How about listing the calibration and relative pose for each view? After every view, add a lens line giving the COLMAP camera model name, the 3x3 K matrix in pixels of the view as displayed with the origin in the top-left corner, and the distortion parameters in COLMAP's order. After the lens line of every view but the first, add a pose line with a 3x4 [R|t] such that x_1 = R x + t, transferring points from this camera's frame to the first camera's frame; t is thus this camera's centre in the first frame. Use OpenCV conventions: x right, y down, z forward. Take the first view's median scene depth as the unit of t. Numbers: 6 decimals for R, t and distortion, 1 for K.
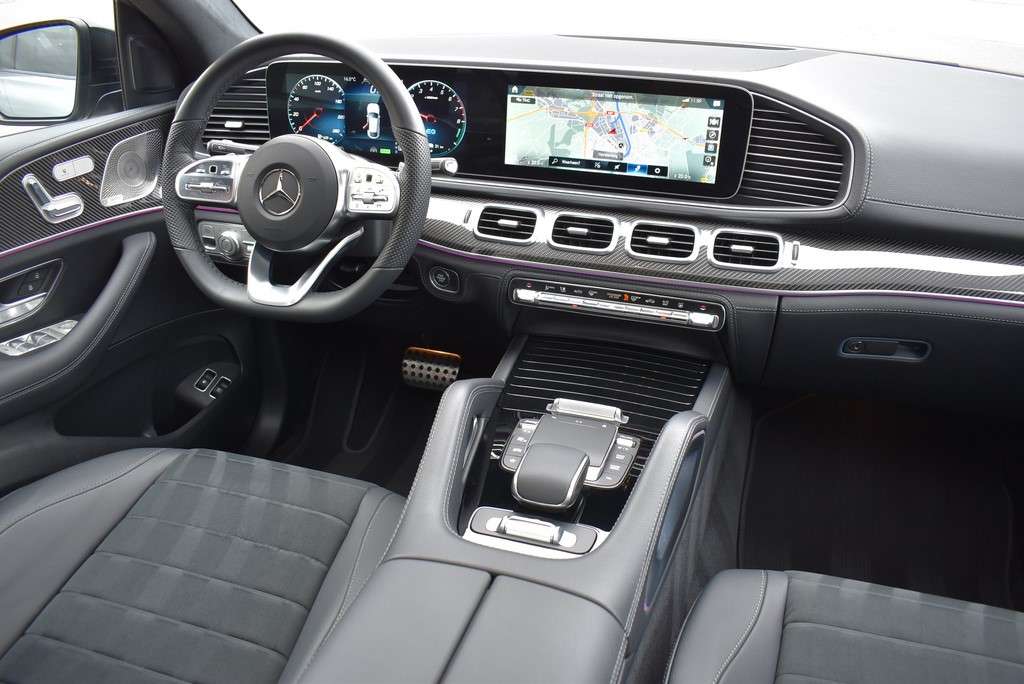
lens RADIAL K [[789.0, 0, 512.0], [0, 789.0, 342.0], [0, 0, 1]] dist [-0.096318, 0.009479]
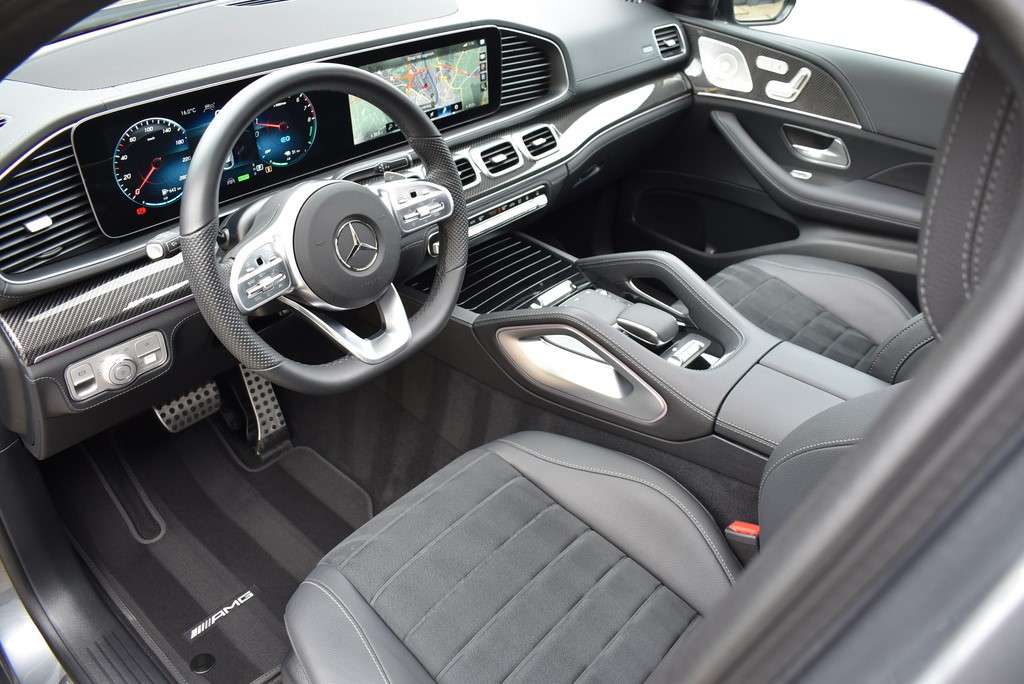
lens RADIAL K [[789.0, 0, 512.0], [0, 789.0, 342.0], [0, 0, 1]] dist [-0.096318, 0.009479]
pose [[0.400325, -0.518753, 0.755404, -0.885750], [0.363312, 0.846633, 0.388865, -0.350409], [-0.841275, 0.118775, 0.527398, 0.329772]]
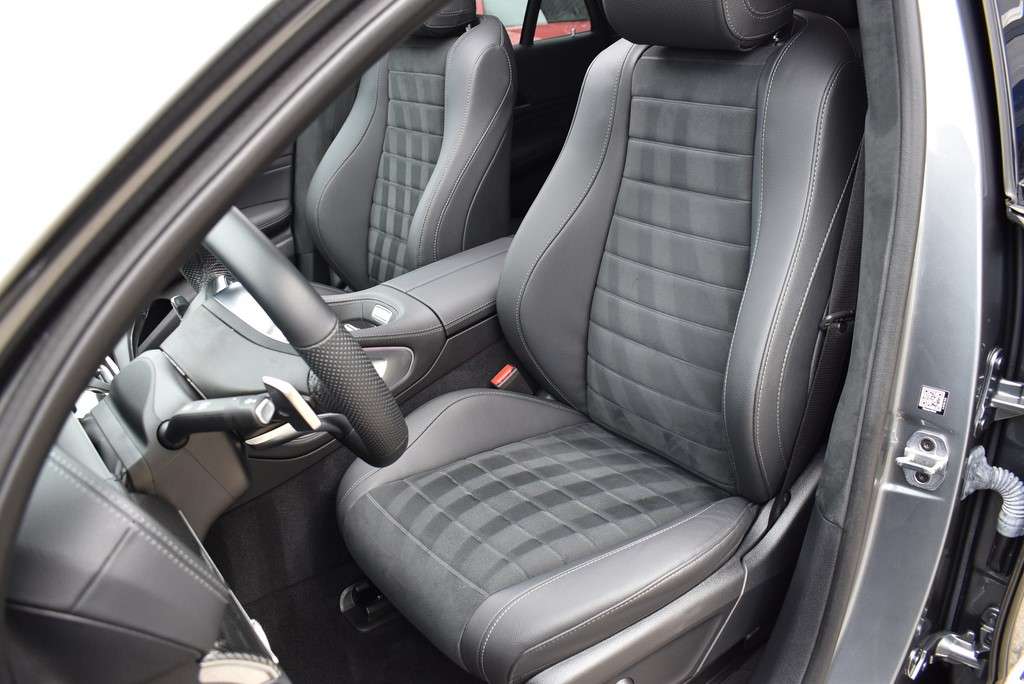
lens RADIAL K [[789.0, 0, 512.0], [0, 789.0, 342.0], [0, 0, 1]] dist [-0.096318, 0.009479]
pose [[-0.832665, -0.194032, 0.518672, -0.846208], [0.308500, 0.615283, 0.725434, -0.657585], [-0.459887, 0.764054, -0.452466, 1.166469]]
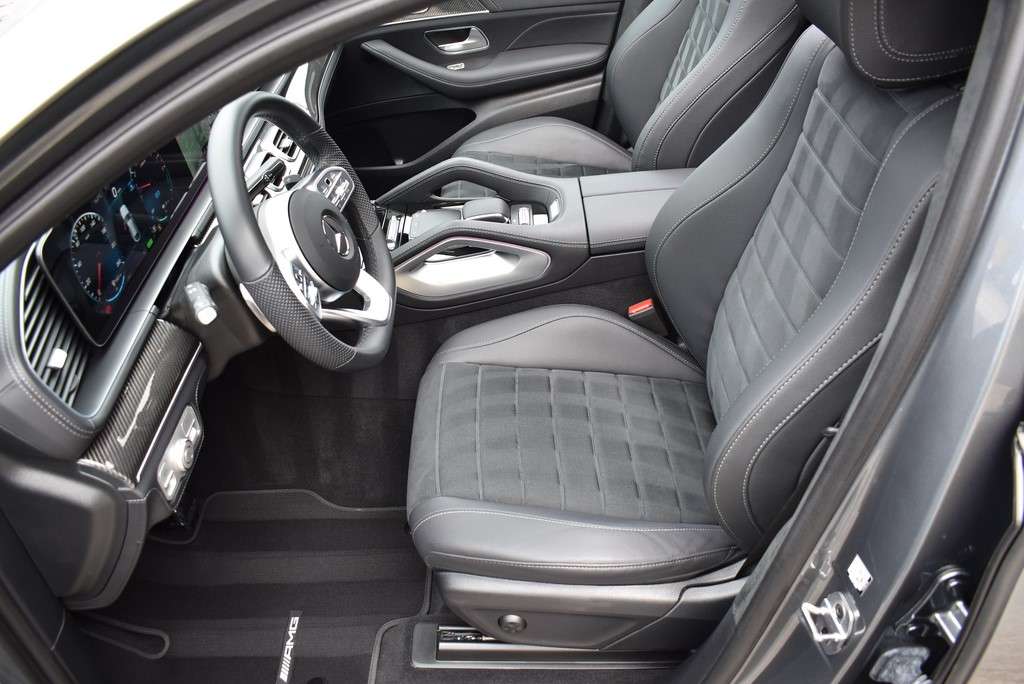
lens RADIAL K [[789.0, 0, 512.0], [0, 789.0, 342.0], [0, 0, 1]] dist [-0.096318, 0.009479]
pose [[-0.311309, -0.603183, 0.734342, -1.104095], [0.470514, 0.573544, 0.670570, -0.632259], [-0.825653, 0.554273, 0.105257, 0.693725]]
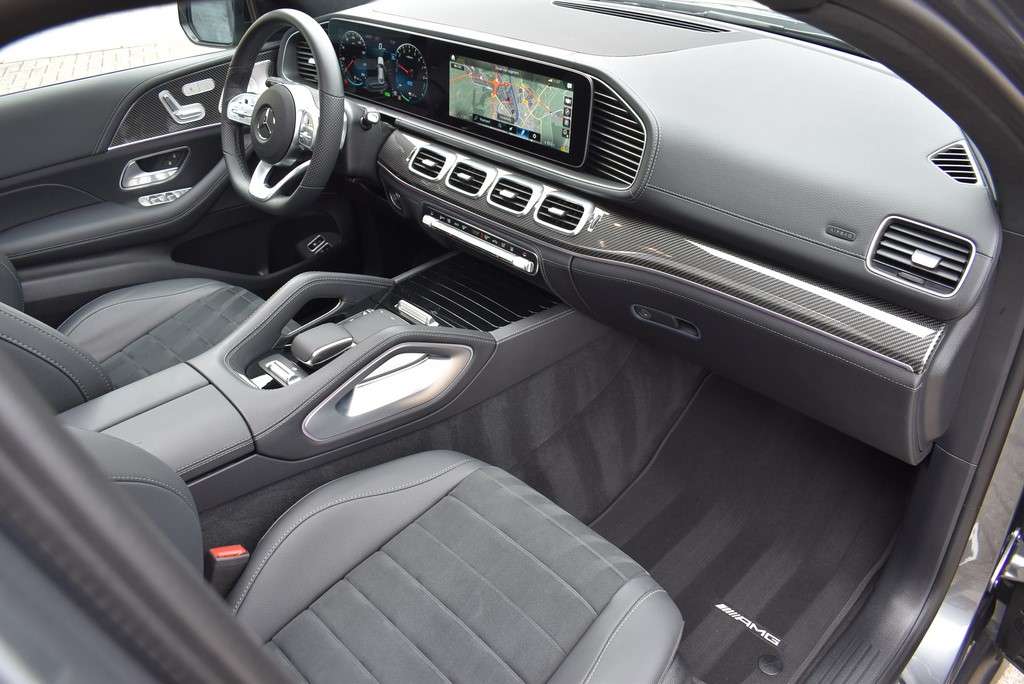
lens RADIAL K [[789.0, 0, 512.0], [0, 789.0, 342.0], [0, 0, 1]] dist [-0.096318, 0.009479]
pose [[0.877884, 0.232771, -0.418494, 0.734591], [-0.173053, 0.969062, 0.175987, -0.117809], [0.446512, -0.082074, 0.891006, -0.118549]]
